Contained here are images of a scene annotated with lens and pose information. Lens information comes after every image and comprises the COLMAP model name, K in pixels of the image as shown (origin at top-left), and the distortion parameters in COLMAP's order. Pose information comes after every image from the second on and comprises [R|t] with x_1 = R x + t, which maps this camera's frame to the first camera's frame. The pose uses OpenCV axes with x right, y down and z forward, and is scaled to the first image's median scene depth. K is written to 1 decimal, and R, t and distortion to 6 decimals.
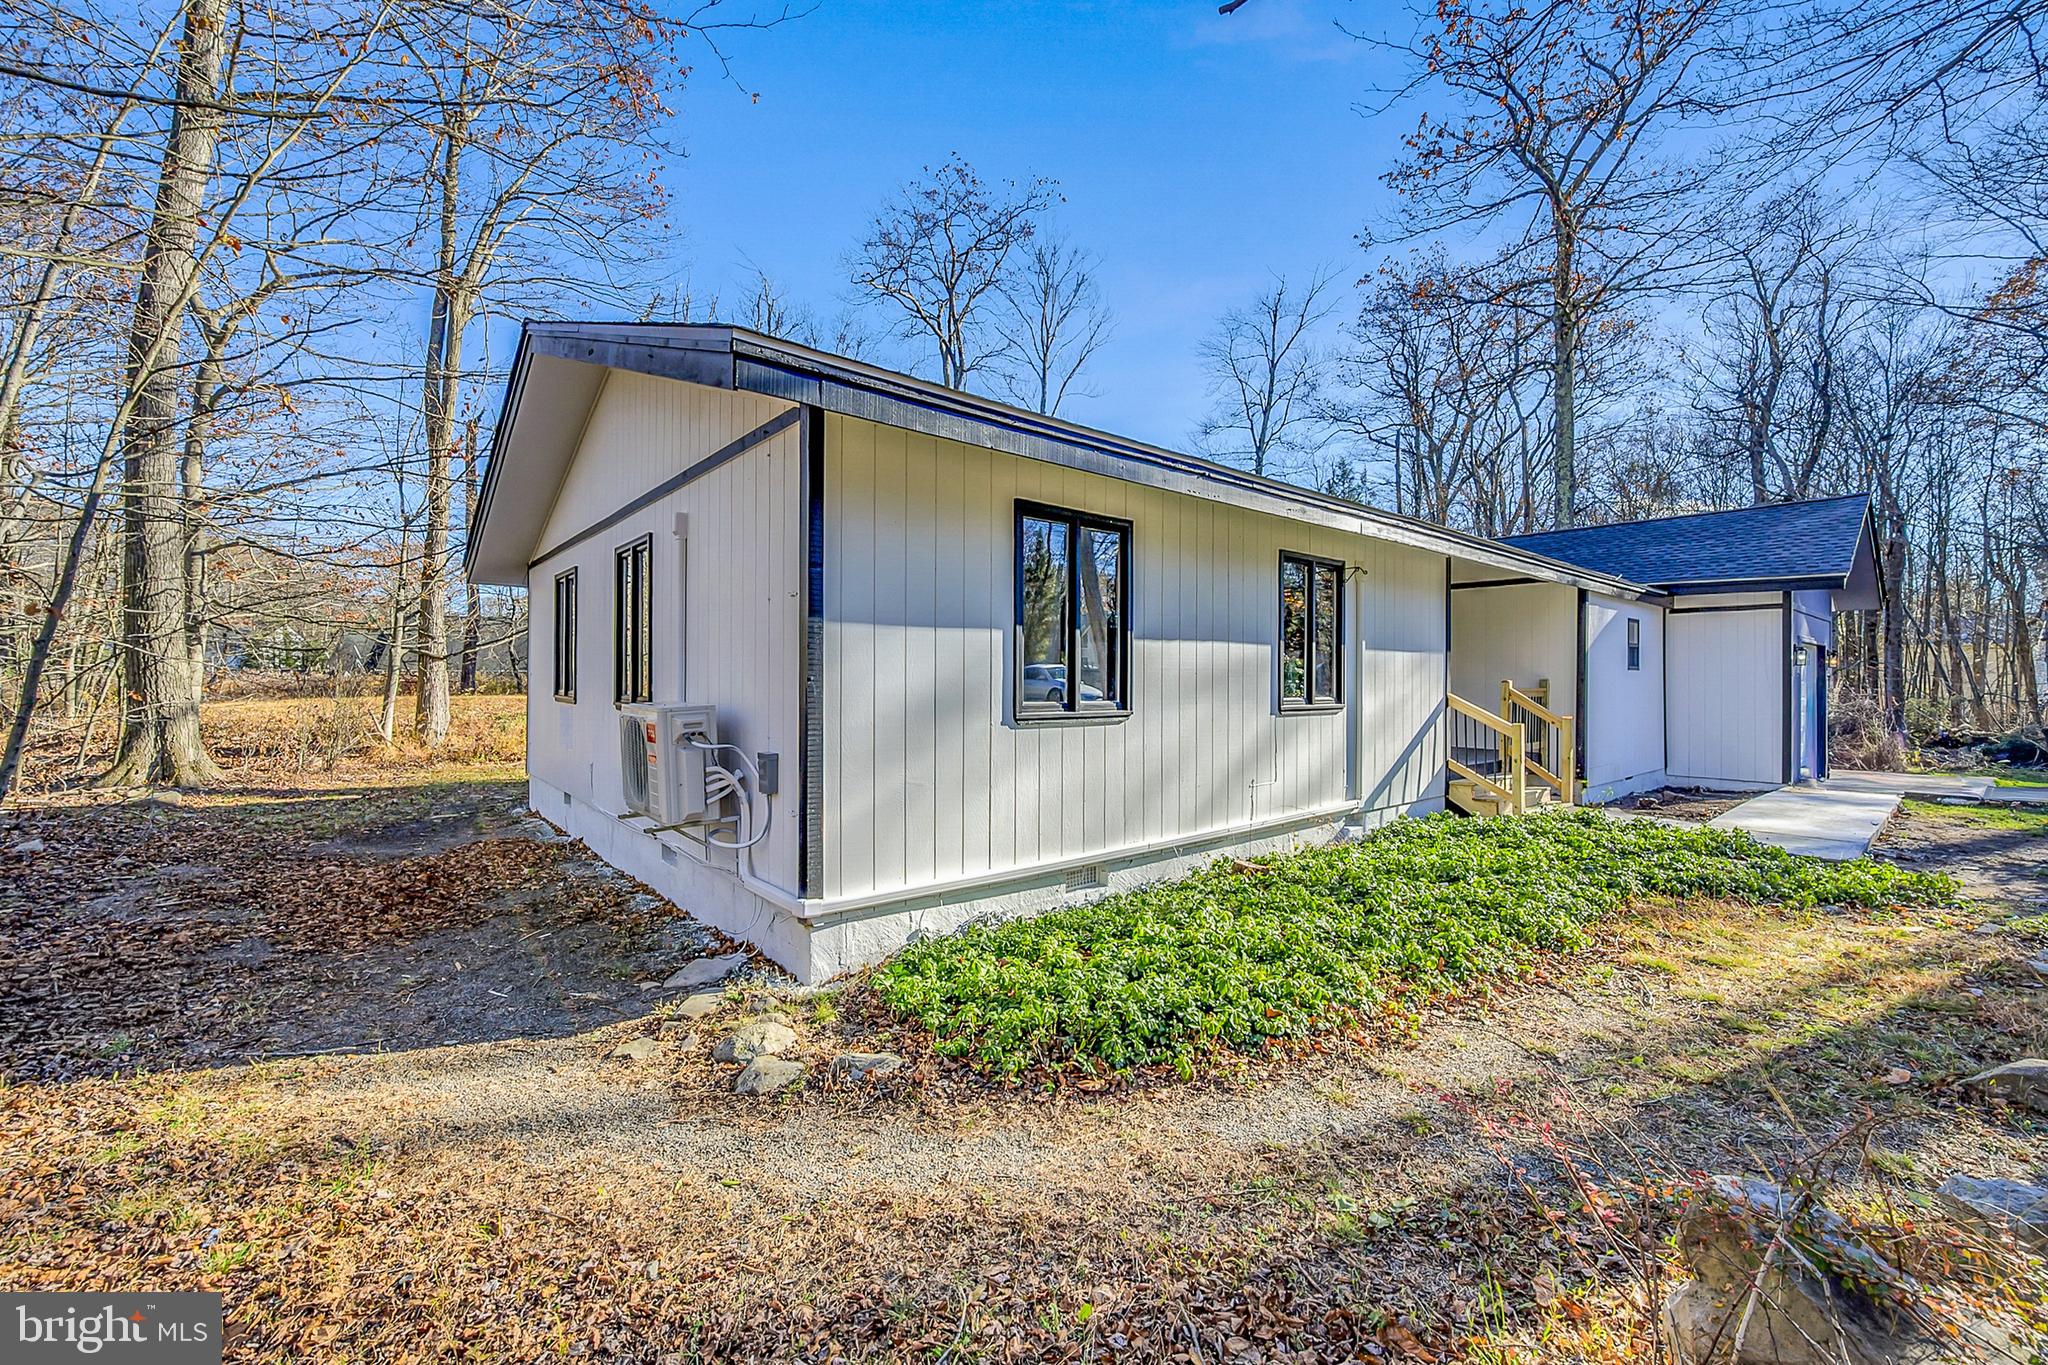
lens RADIAL K [[812.4, 0, 1024.0], [0, 812.4, 682.5], [0, 0, 1]] dist [-0.000582, 0.000075]
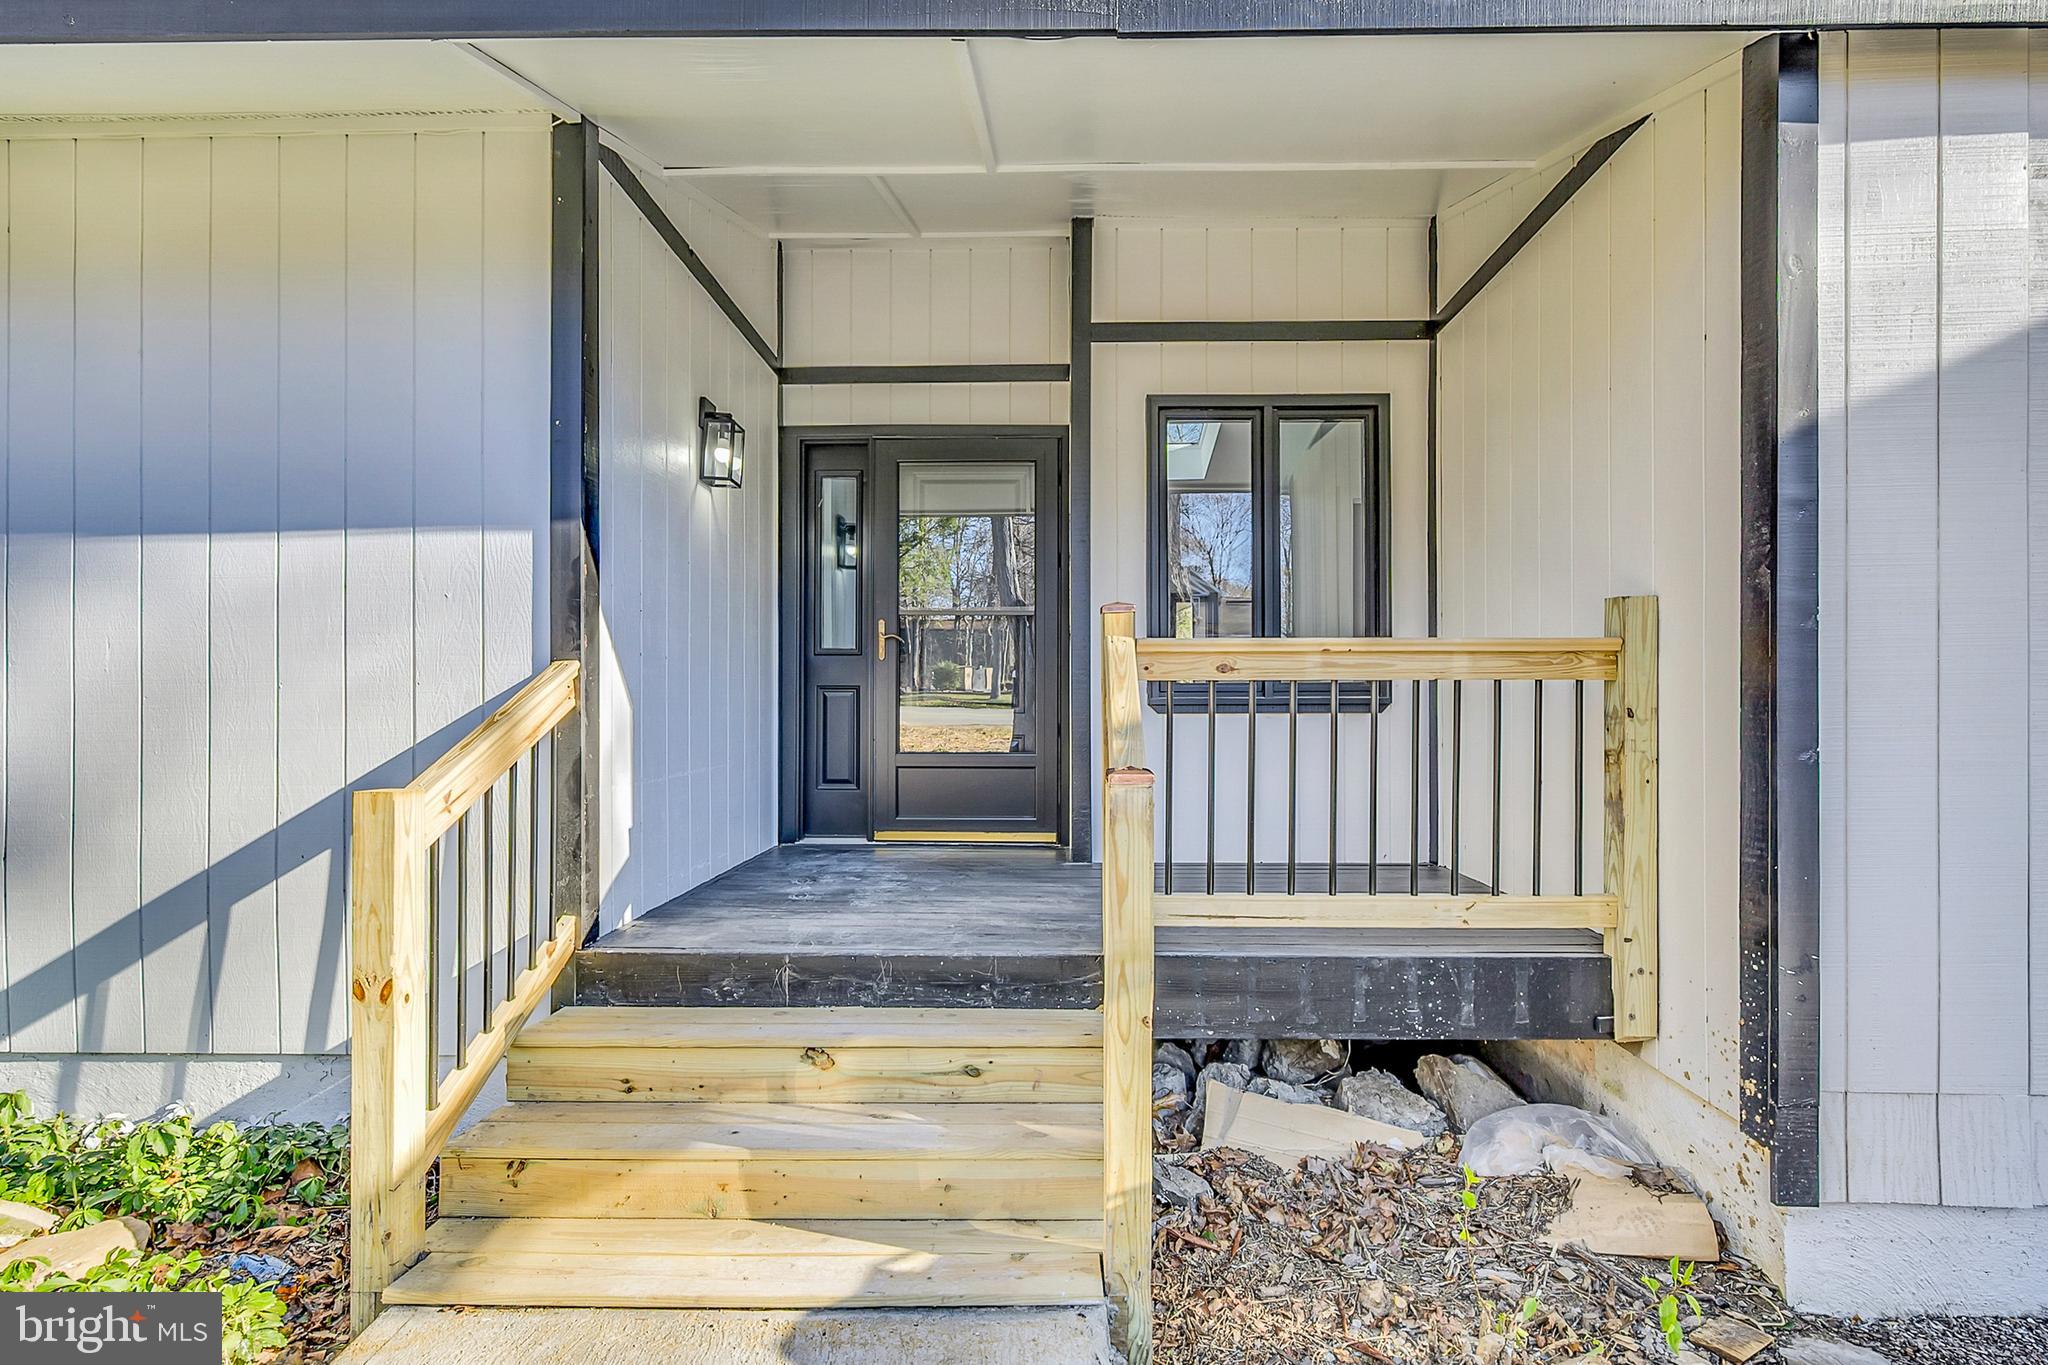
lens RADIAL K [[812.4, 0, 1024.0], [0, 812.4, 682.5], [0, 0, 1]] dist [-0.000582, 0.000075]
pose [[0.763904, 0.000923, -0.645329, 0.304621], [-0.005523, 0.999972, -0.005108, -0.004017], [0.645306, 0.007466, 0.763888, 0.451150]]
